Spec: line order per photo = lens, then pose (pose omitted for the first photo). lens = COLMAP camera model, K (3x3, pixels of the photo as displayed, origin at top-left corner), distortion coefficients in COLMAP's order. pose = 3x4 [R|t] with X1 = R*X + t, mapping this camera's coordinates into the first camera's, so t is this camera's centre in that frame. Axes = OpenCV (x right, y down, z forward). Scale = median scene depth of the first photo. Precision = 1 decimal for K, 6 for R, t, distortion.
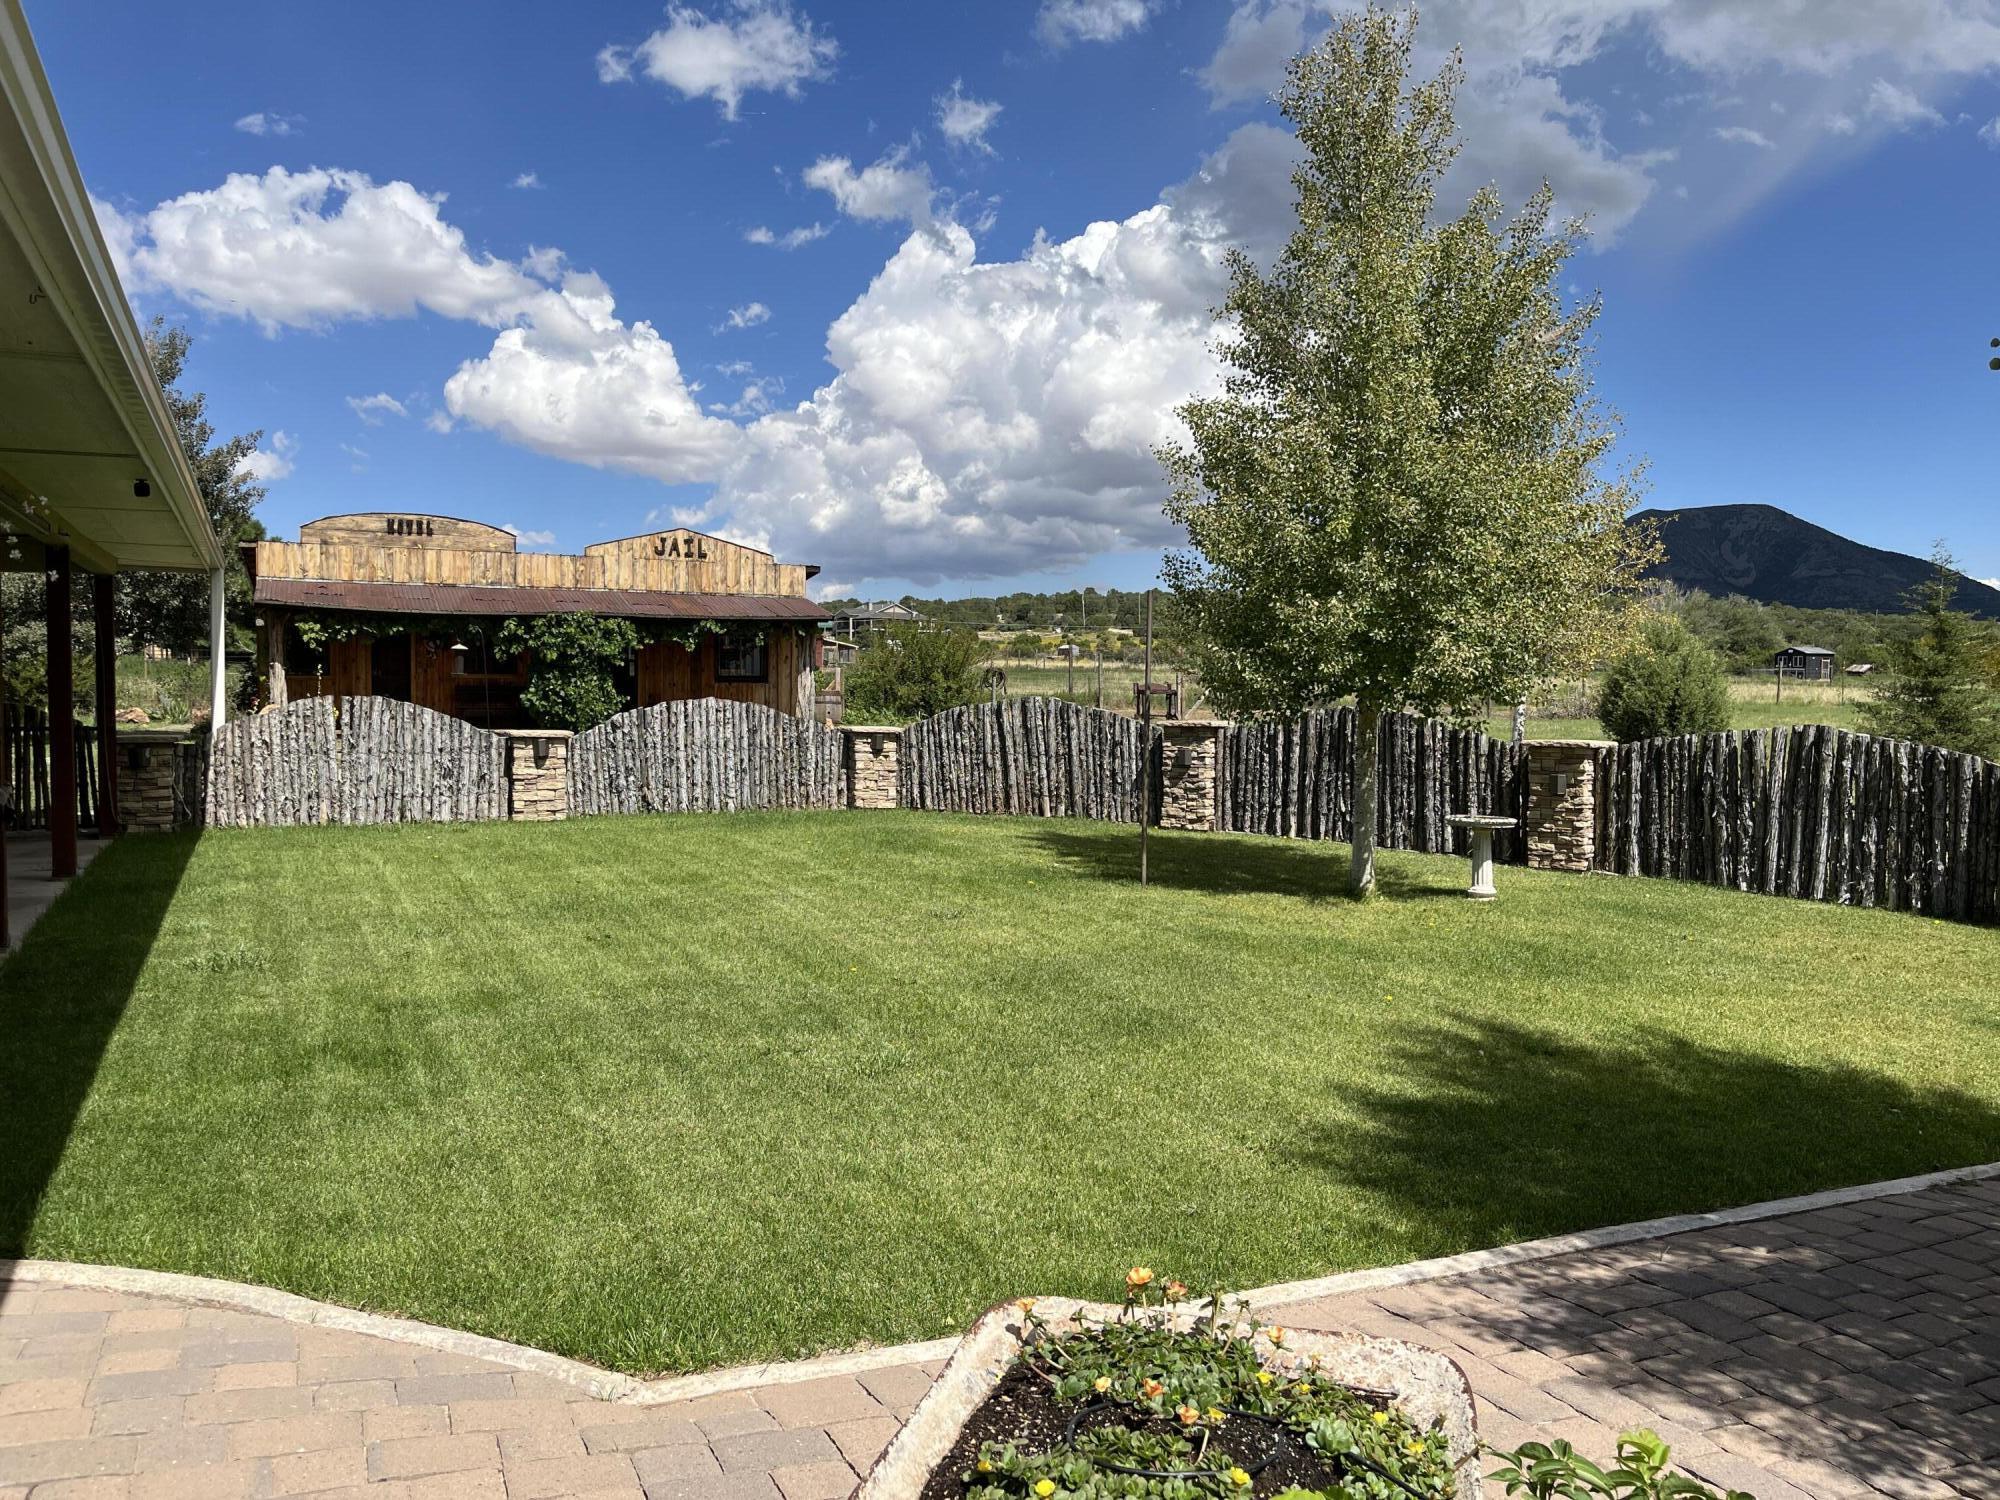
lens RADIAL K [[1526.3, 0, 999.6], [0, 1526.3, 751.5], [0, 0, 1]] dist [0.002326, -0.000010]
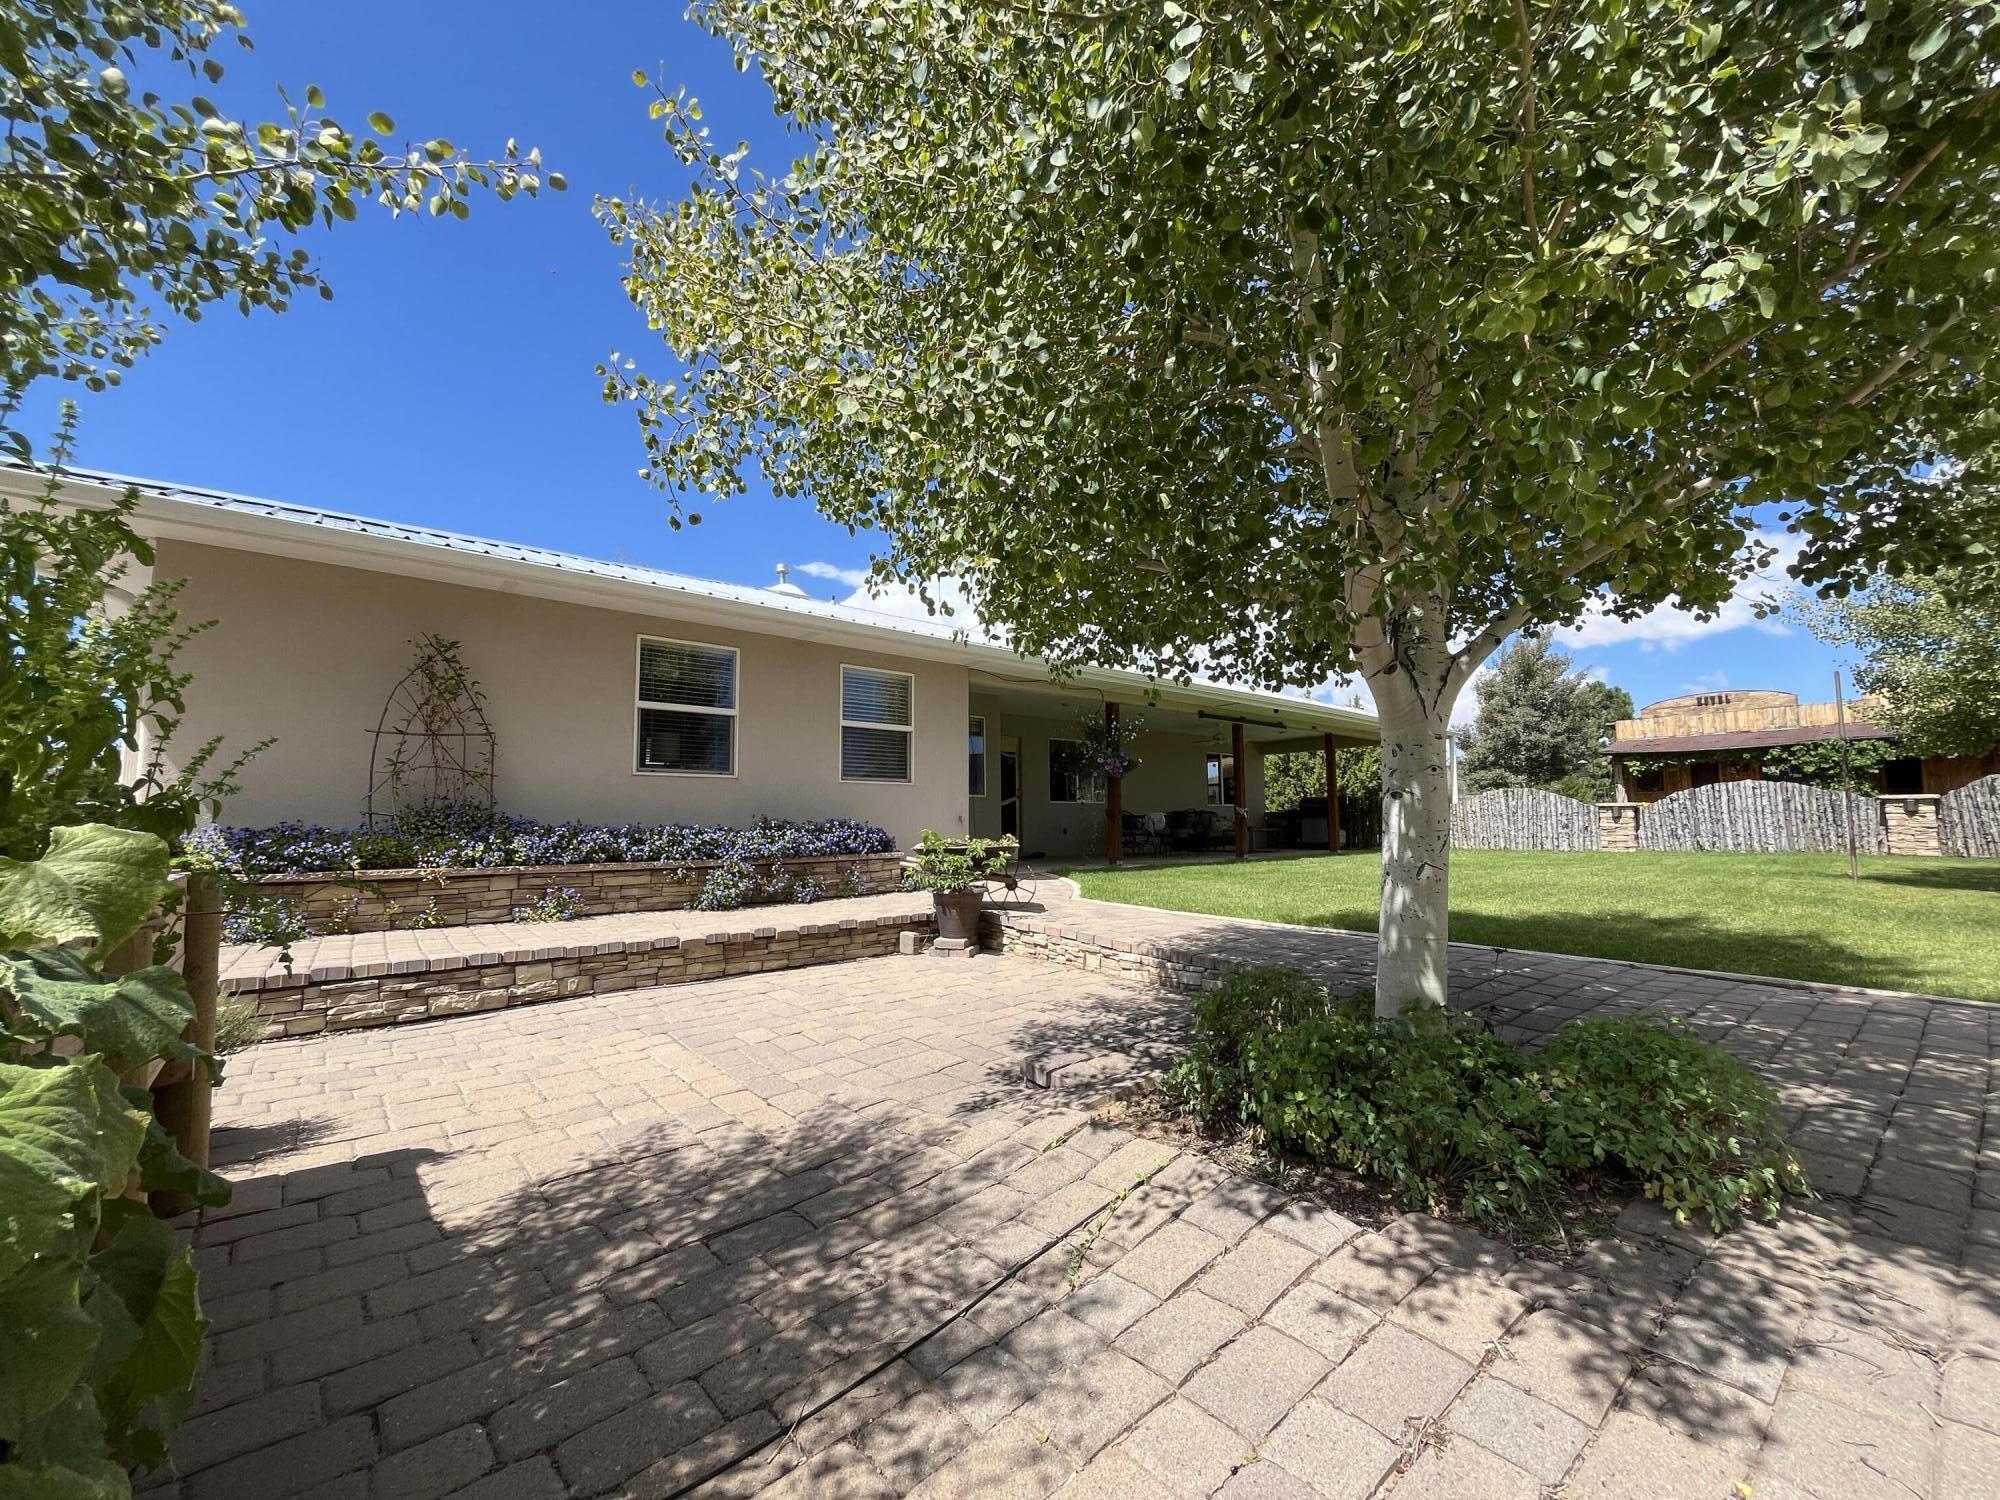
lens RADIAL K [[803.4, 0, 1000.5], [0, 803.4, 751.0], [0, 0, 1]] dist [-0.004499, 0.000155]
pose [[0.259869, -0.099829, -0.960470, 0.393978], [-0.032012, 0.993205, -0.111893, 0.050444], [0.965113, 0.059824, 0.254907, 0.037647]]
